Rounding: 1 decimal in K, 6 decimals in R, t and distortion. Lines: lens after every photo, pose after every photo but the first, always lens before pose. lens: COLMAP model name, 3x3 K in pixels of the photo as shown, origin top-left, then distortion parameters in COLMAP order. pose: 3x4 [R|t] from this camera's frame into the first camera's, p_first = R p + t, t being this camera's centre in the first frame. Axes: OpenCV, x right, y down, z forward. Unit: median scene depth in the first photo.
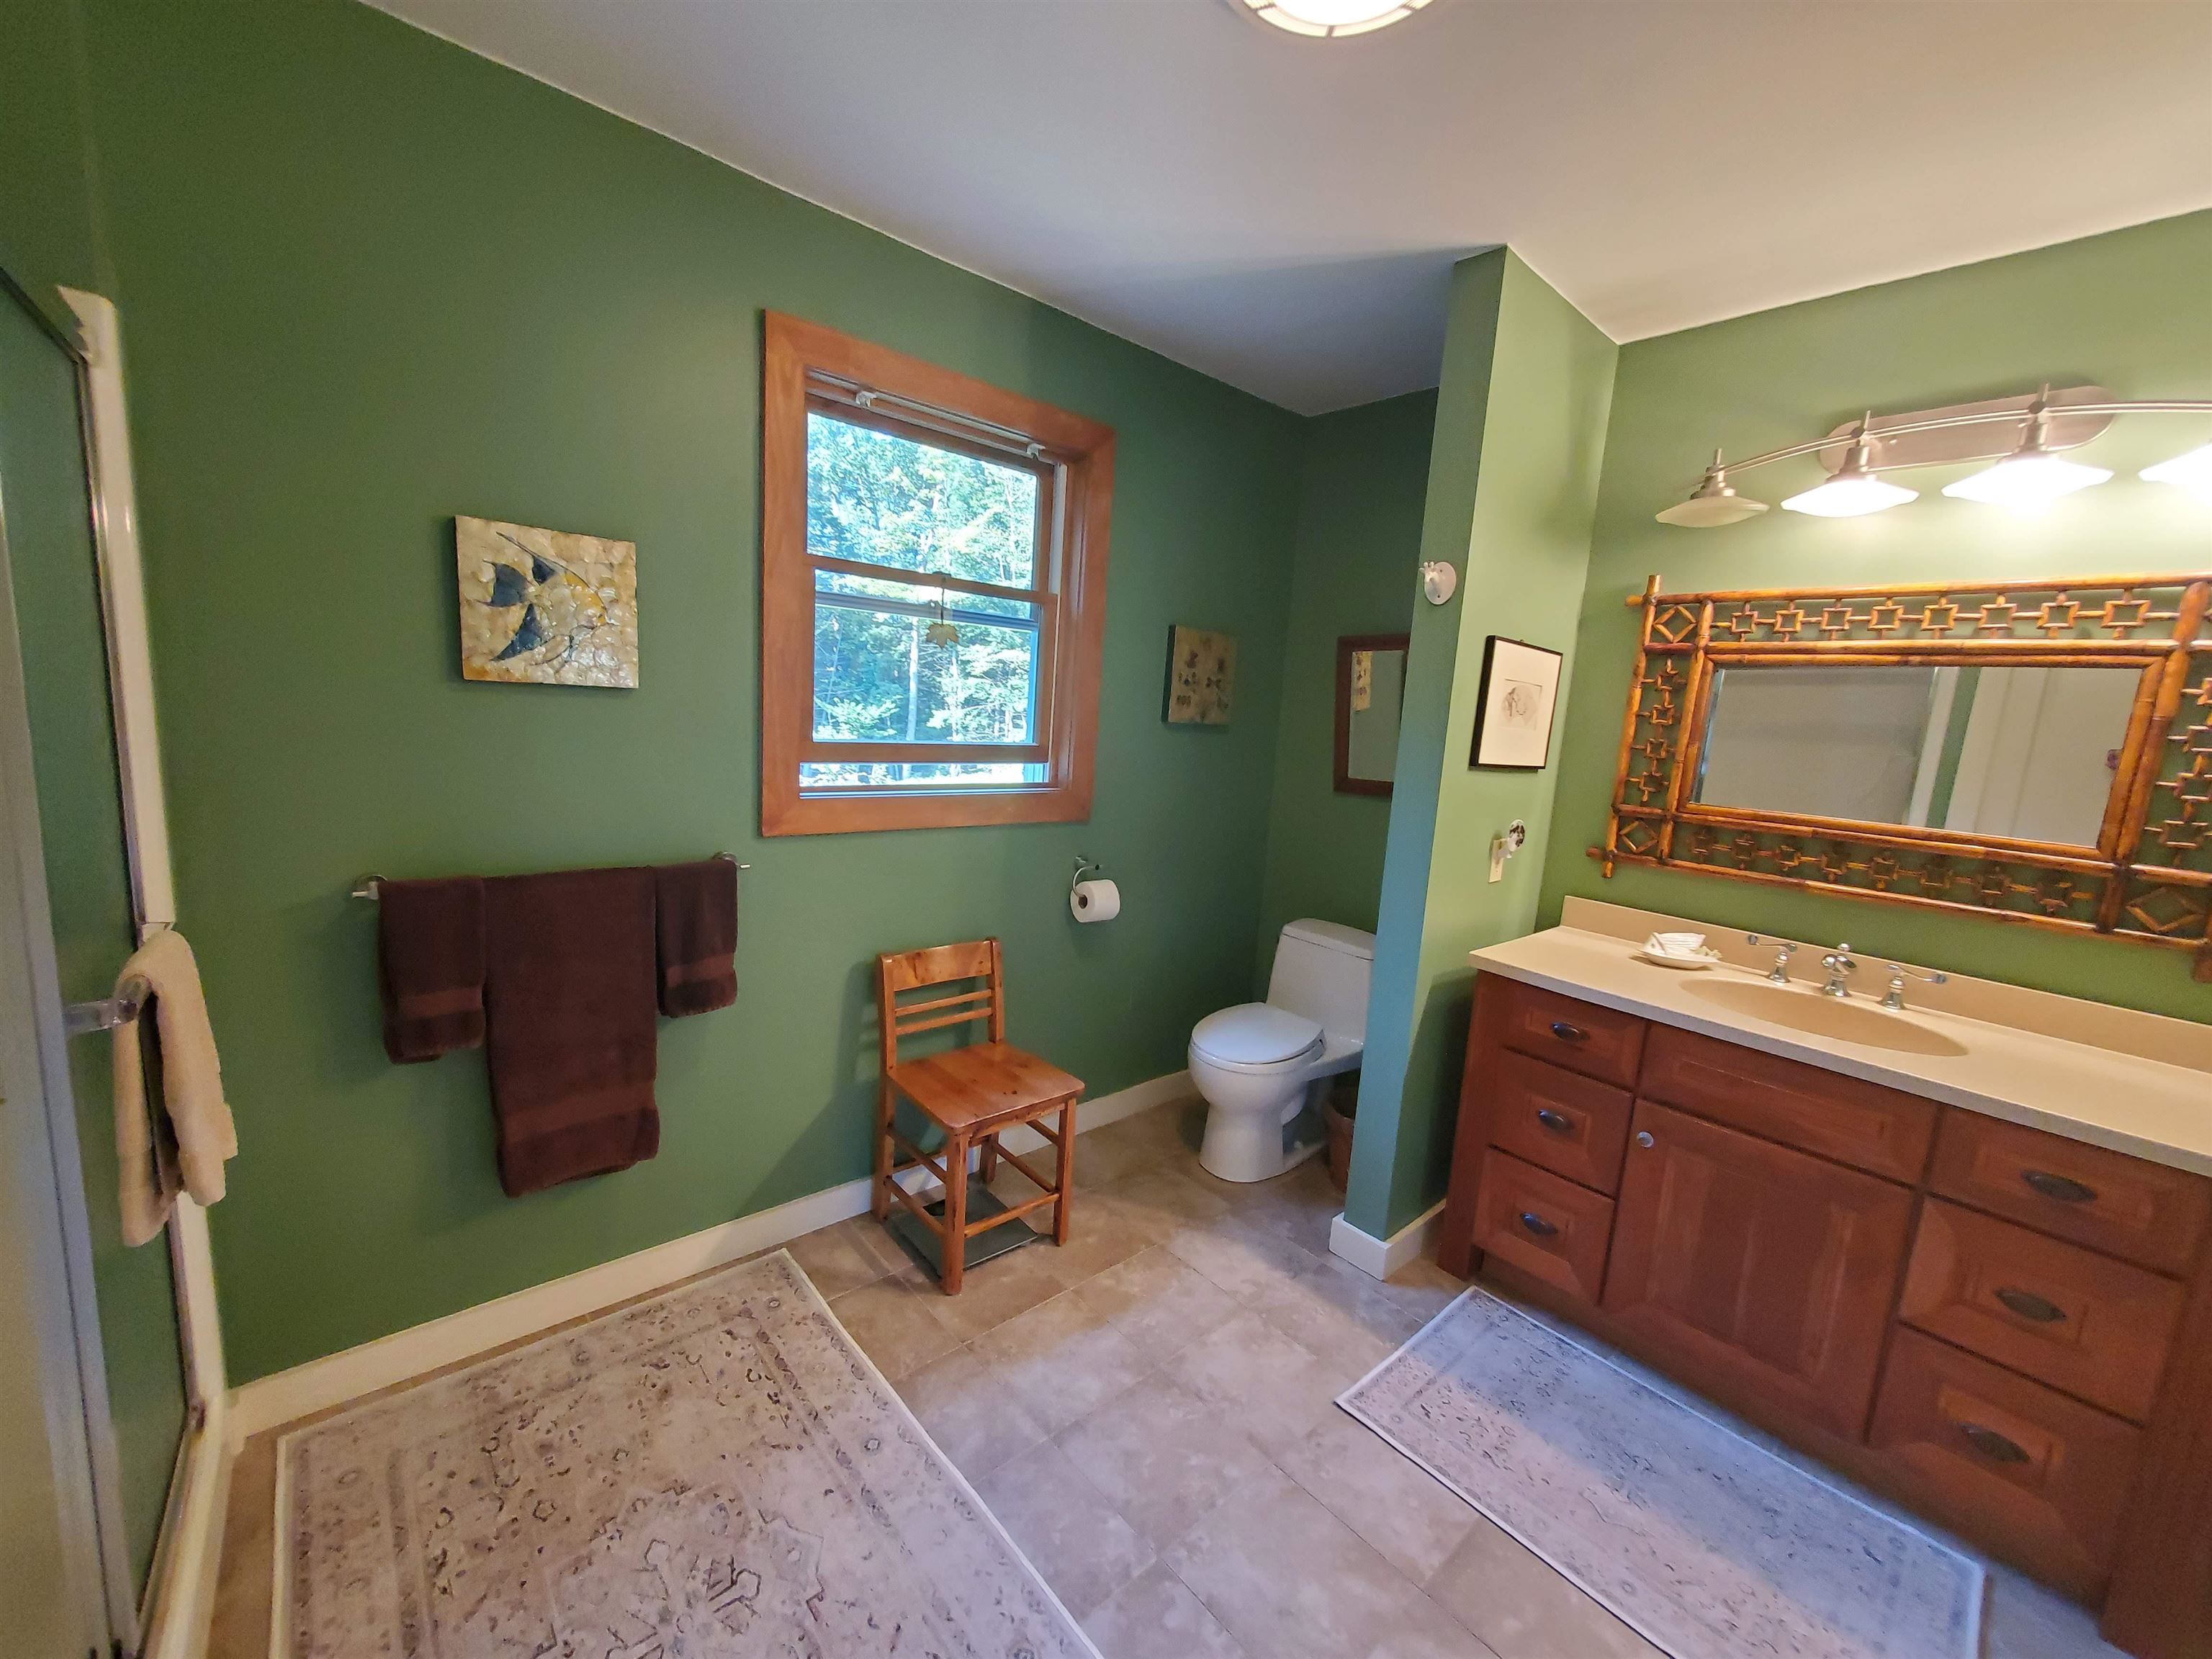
lens RADIAL K [[870.6, 0, 1097.2], [0, 870.6, 839.4], [0, 0, 1]] dist [0.001629, -0.002542]
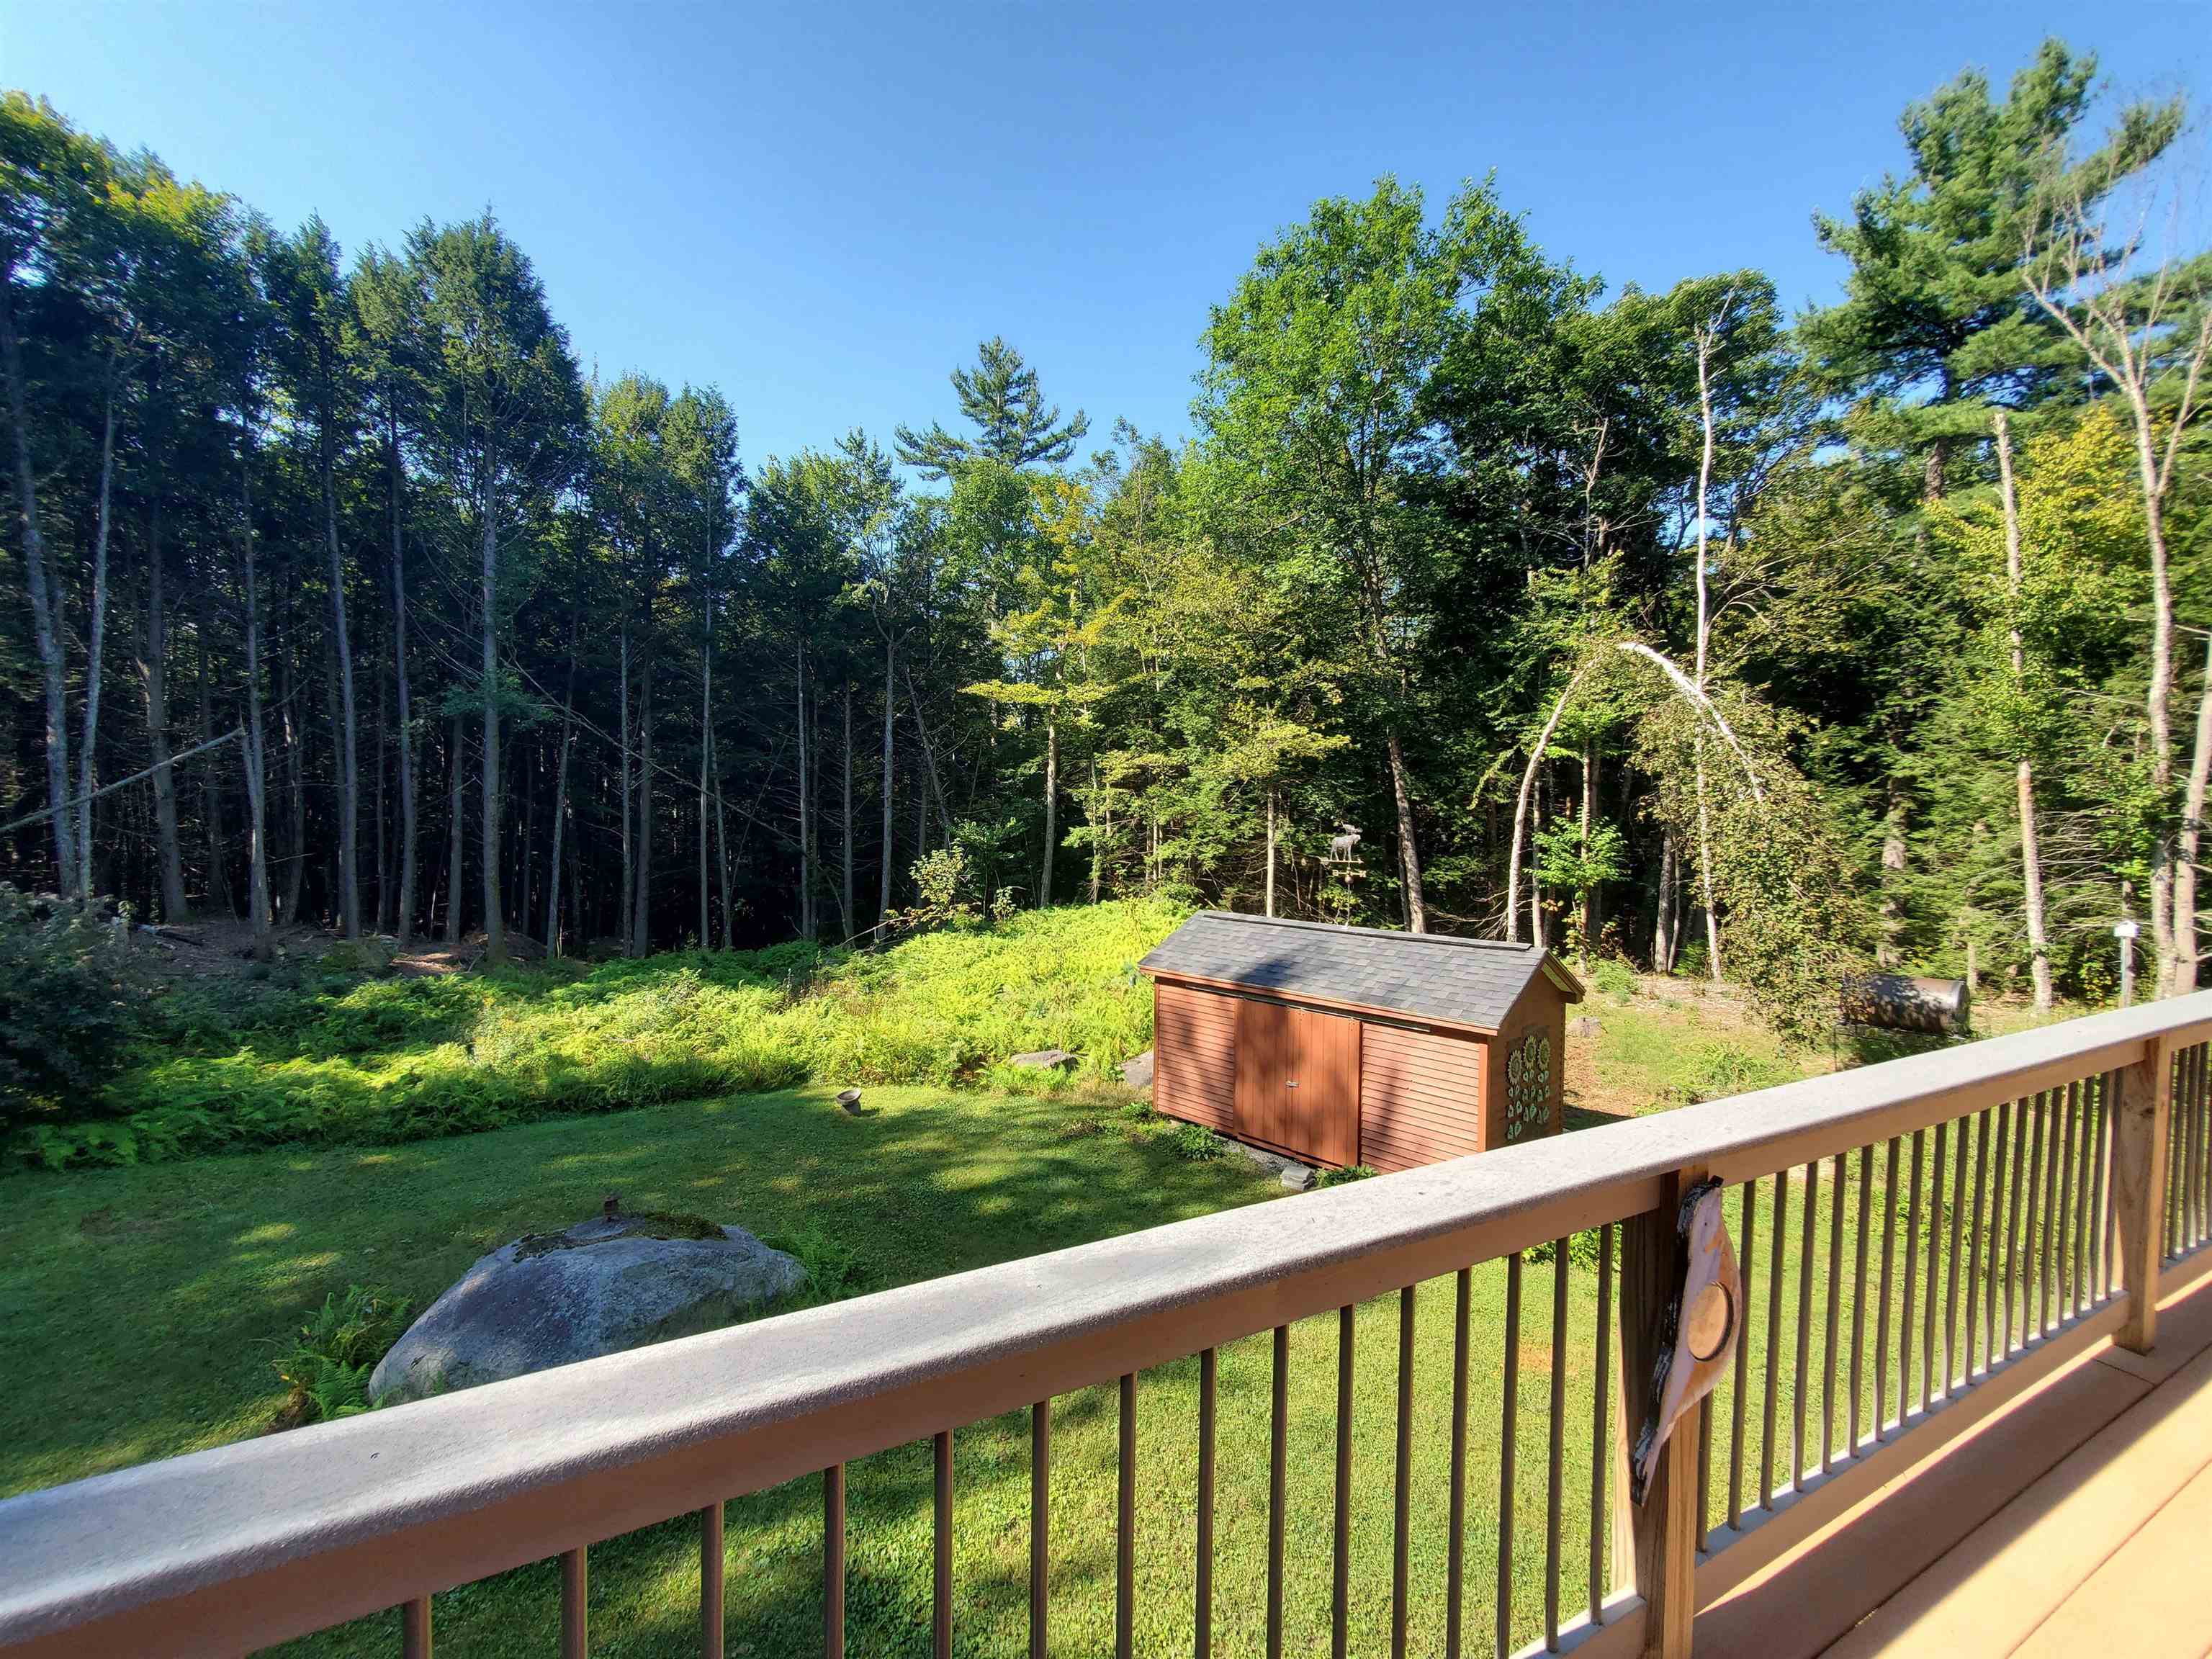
lens RADIAL K [[870.6, 0, 1101.2], [0, 870.6, 837.6], [0, 0, 1]] dist [0.001629, -0.002542]
pose [[0.968162, -0.033288, -0.248103, 0.063167], [0.000965, 0.991608, -0.129277, -0.027595], [0.250324, 0.124922, 0.960069, 0.188718]]
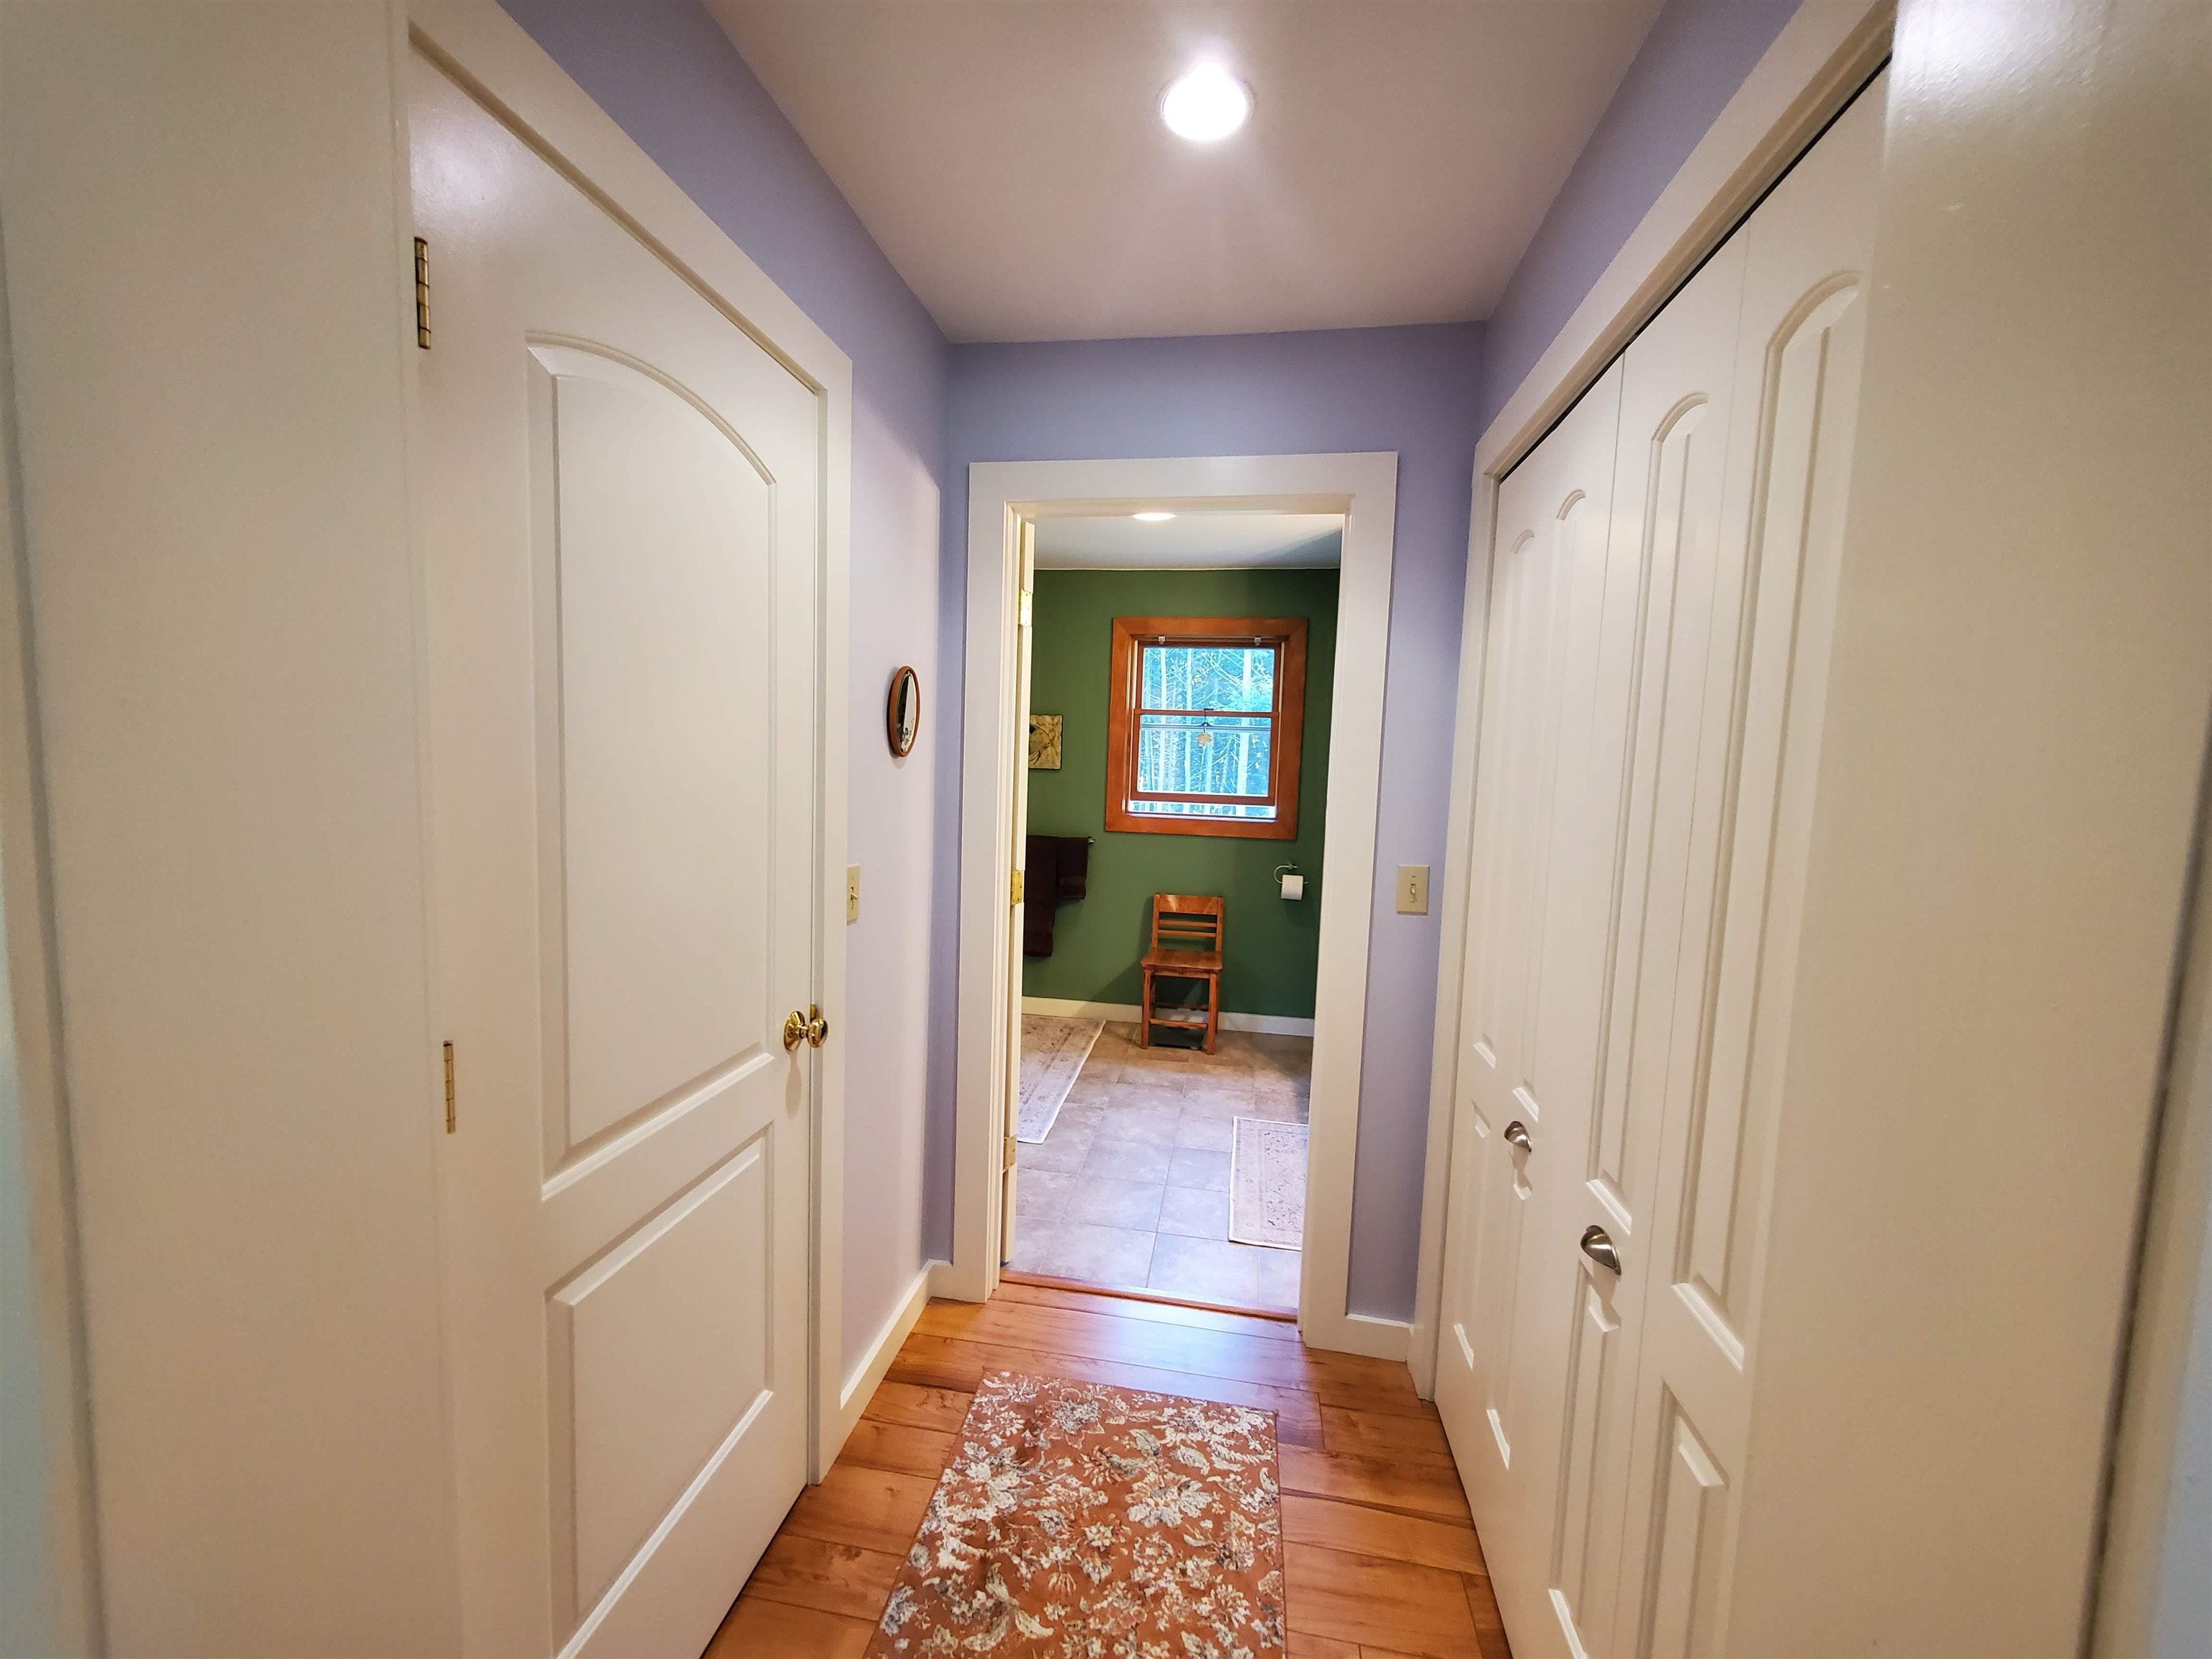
lens RADIAL K [[870.6, 0, 1109.4], [0, 870.6, 839.8], [0, 0, 1]] dist [0.001629, -0.002542]
pose [[0.639418, 0.027270, -0.768375, 1.232739], [-0.116629, 0.991246, -0.061876, 0.143050], [0.759962, 0.129179, 0.637001, -0.417630]]
